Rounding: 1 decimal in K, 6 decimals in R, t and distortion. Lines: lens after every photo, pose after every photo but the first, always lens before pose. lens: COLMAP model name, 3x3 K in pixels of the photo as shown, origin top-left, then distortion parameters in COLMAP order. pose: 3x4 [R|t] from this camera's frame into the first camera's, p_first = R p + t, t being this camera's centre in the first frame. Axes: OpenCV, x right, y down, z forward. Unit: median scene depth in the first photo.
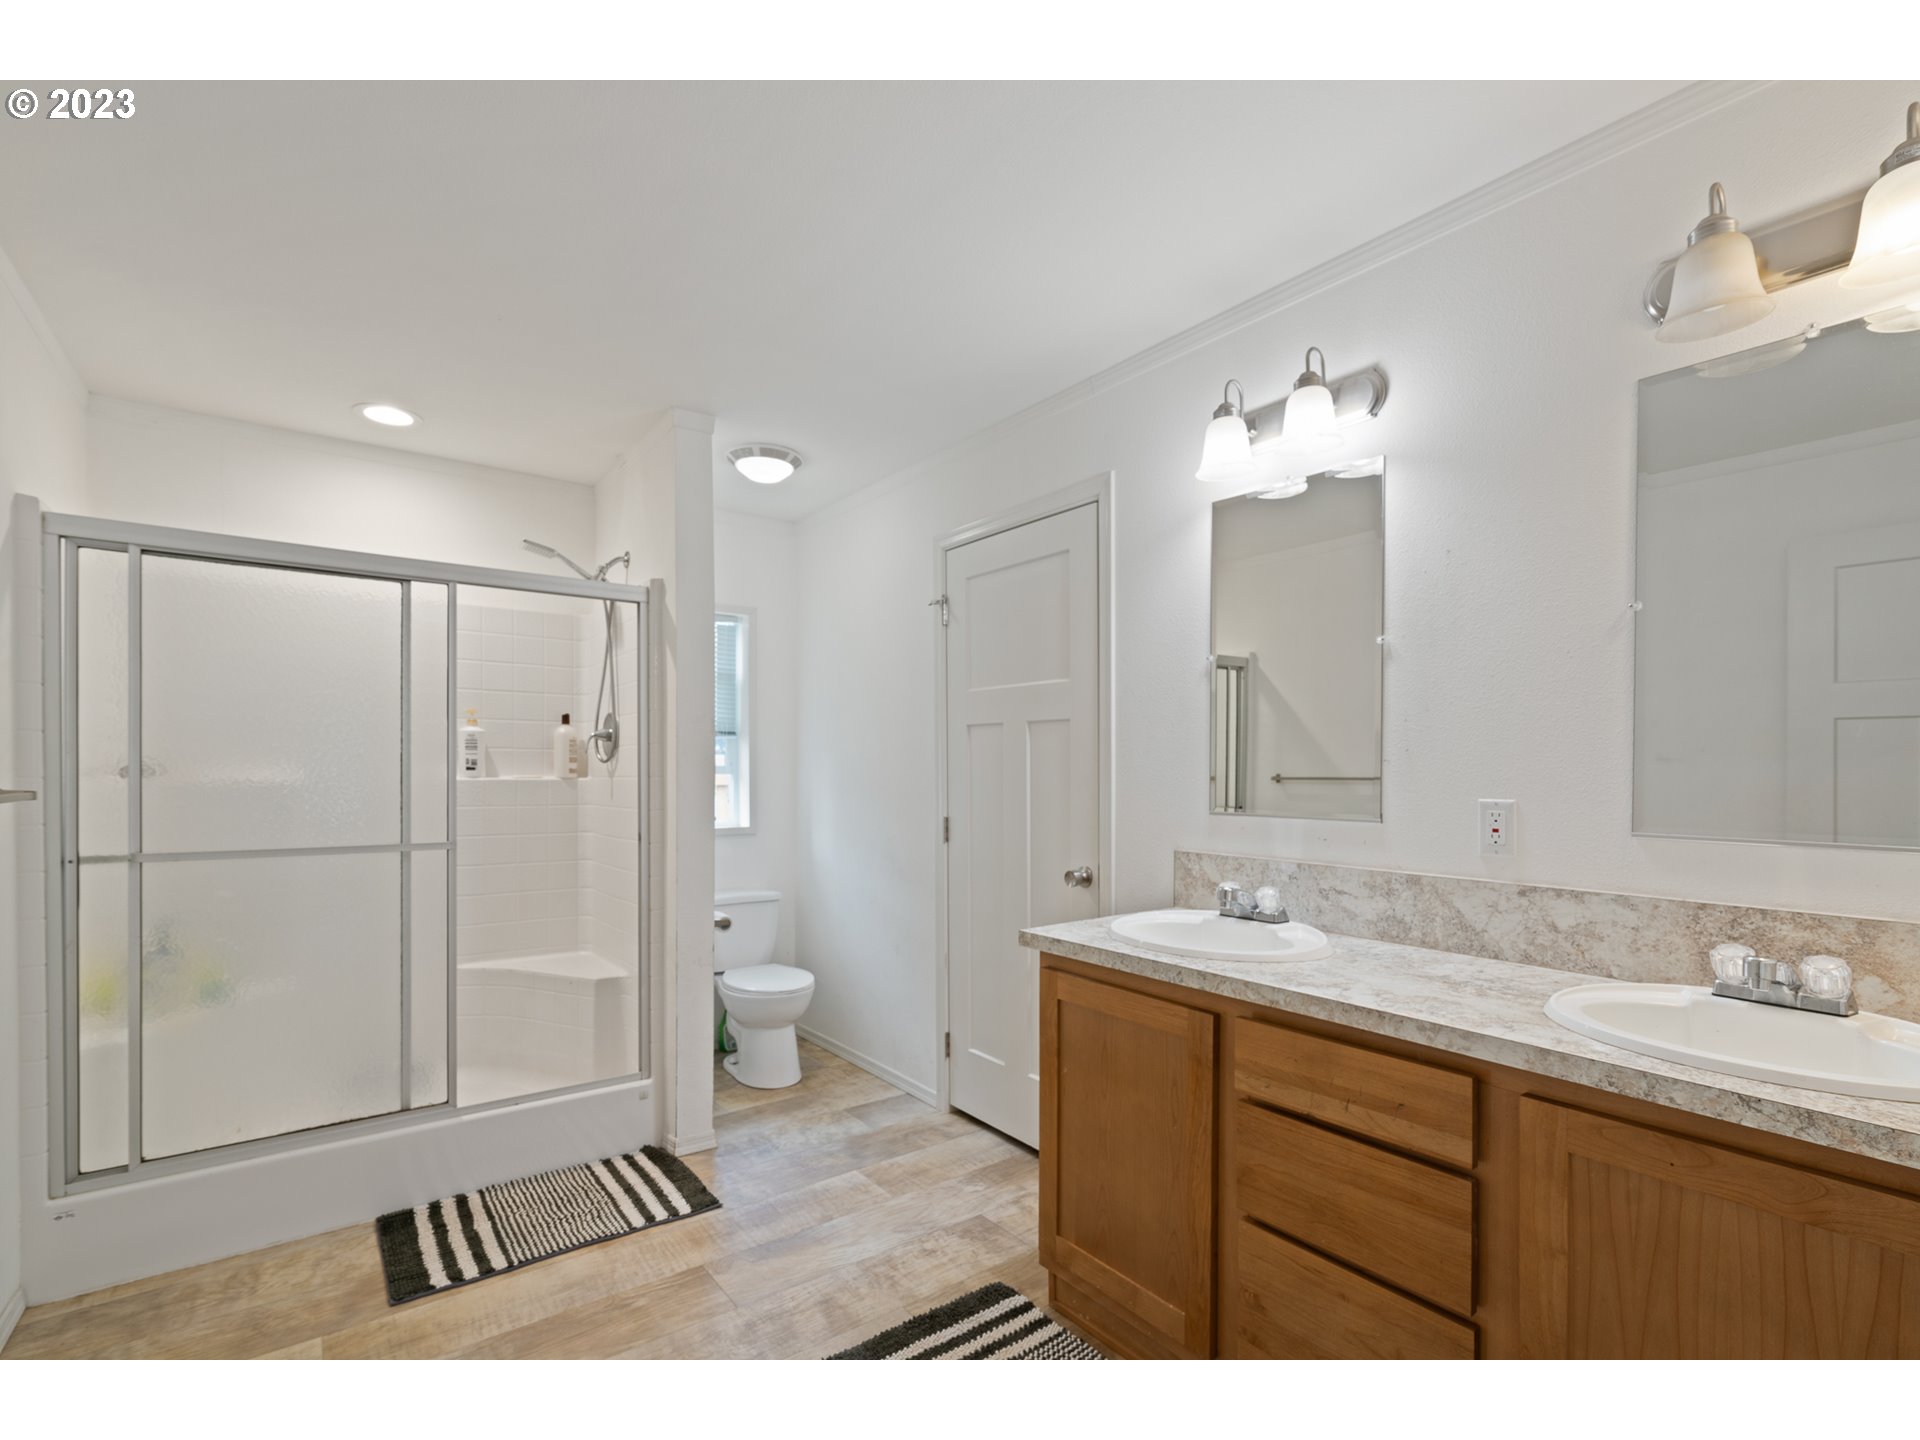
lens RADIAL K [[876.9, 0, 944.2], [0, 876.9, 763.9], [0, 0, 1]] dist [0.004786, 0.000166]
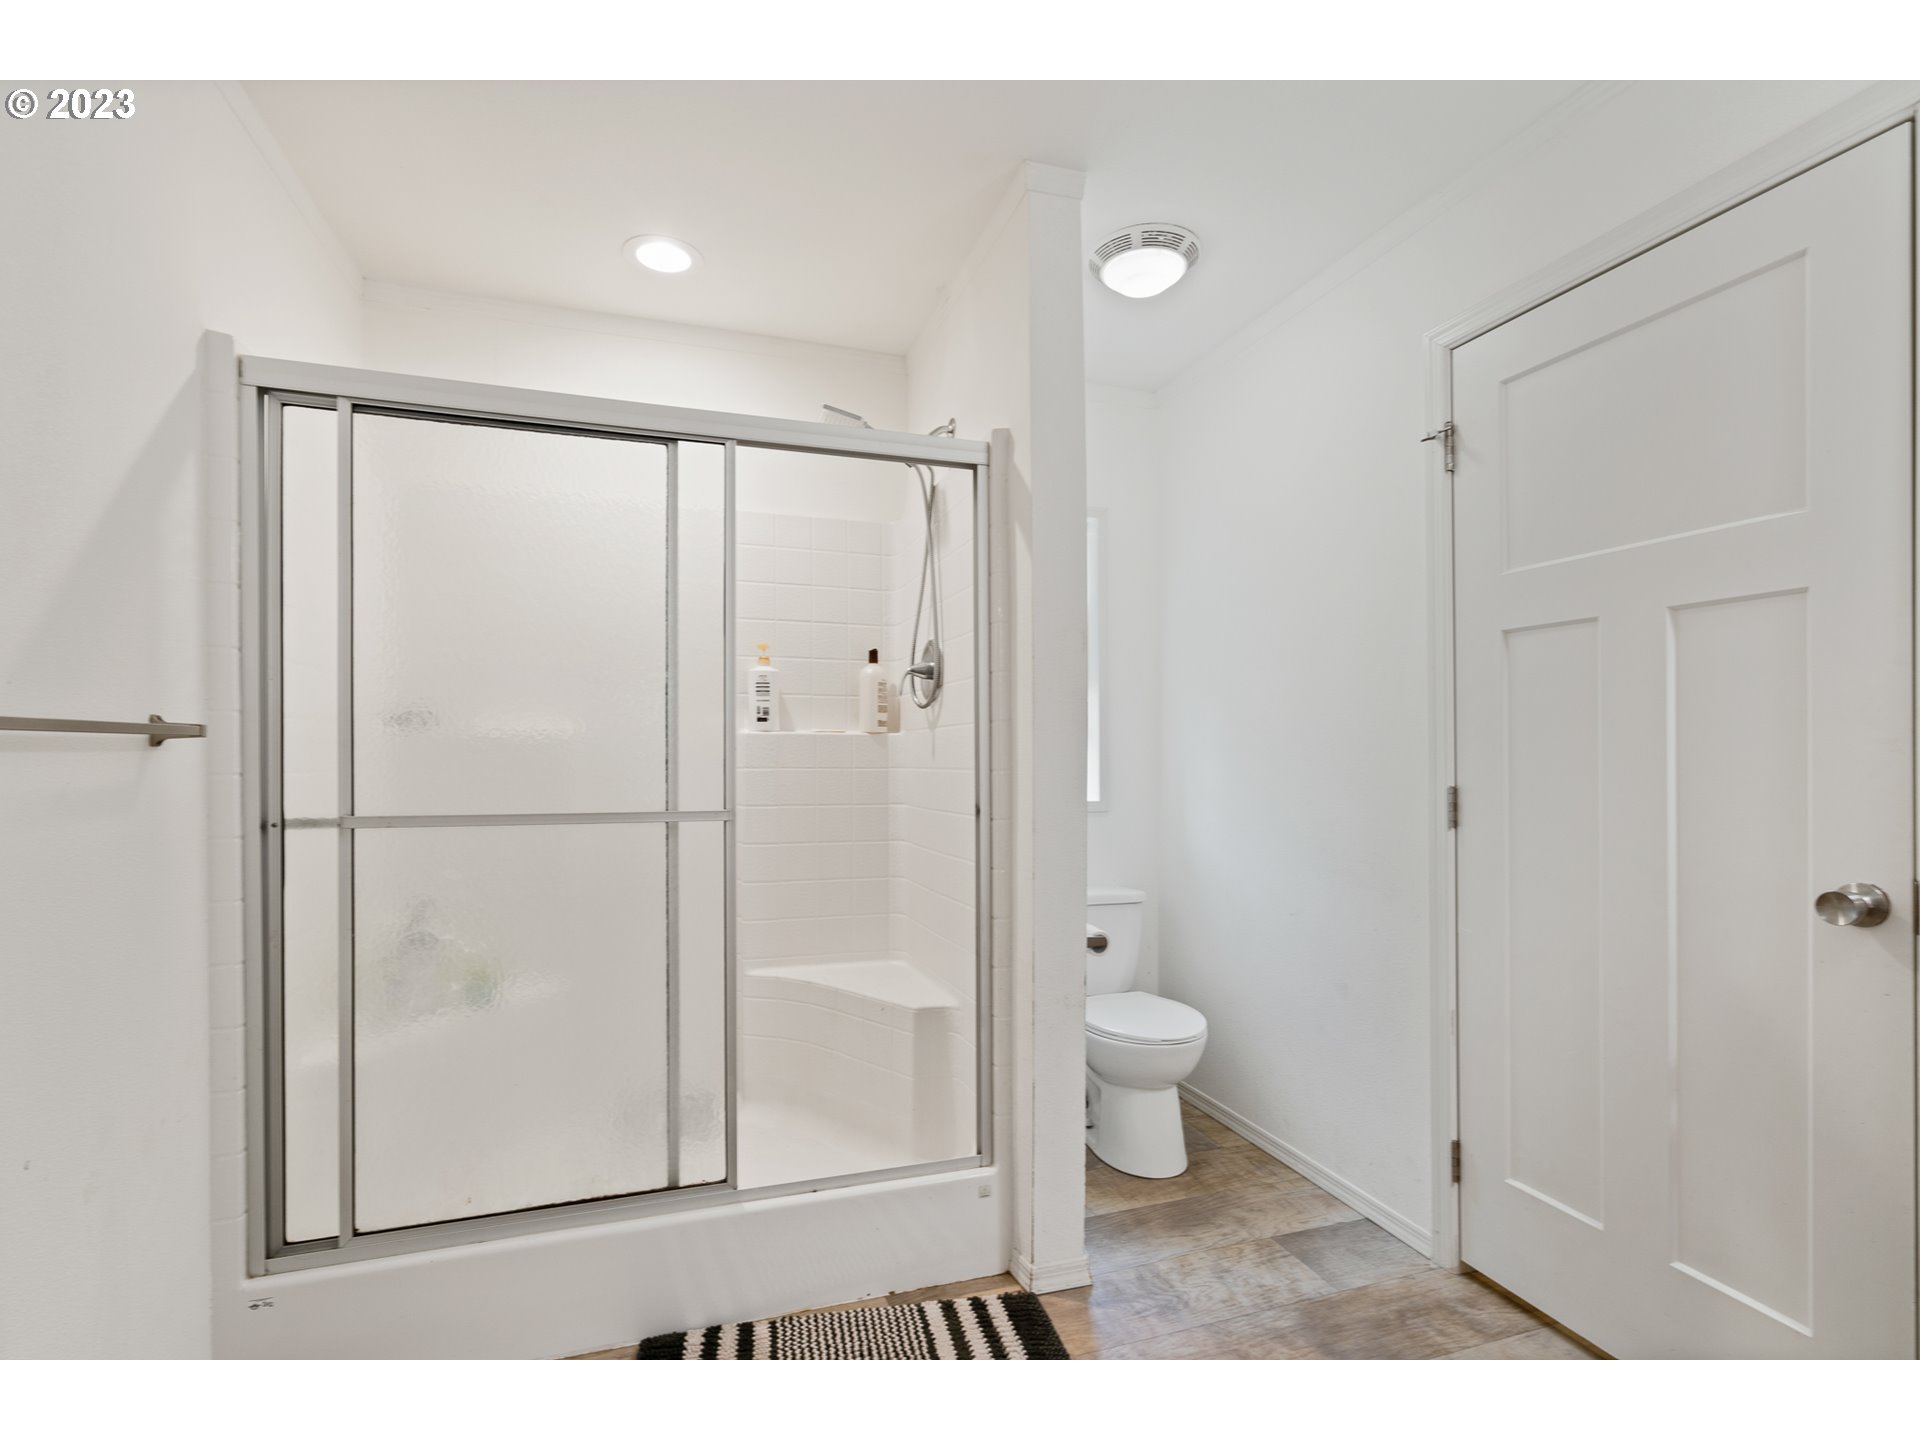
lens RADIAL K [[876.9, 0, 943.6], [0, 876.9, 729.1], [0, 0, 1]] dist [0.004786, 0.000166]
pose [[0.951051, -0.011295, -0.308828, -0.155500], [0.004649, 0.999742, -0.022248, 0.034639], [0.309000, 0.019723, 0.950858, 0.330636]]
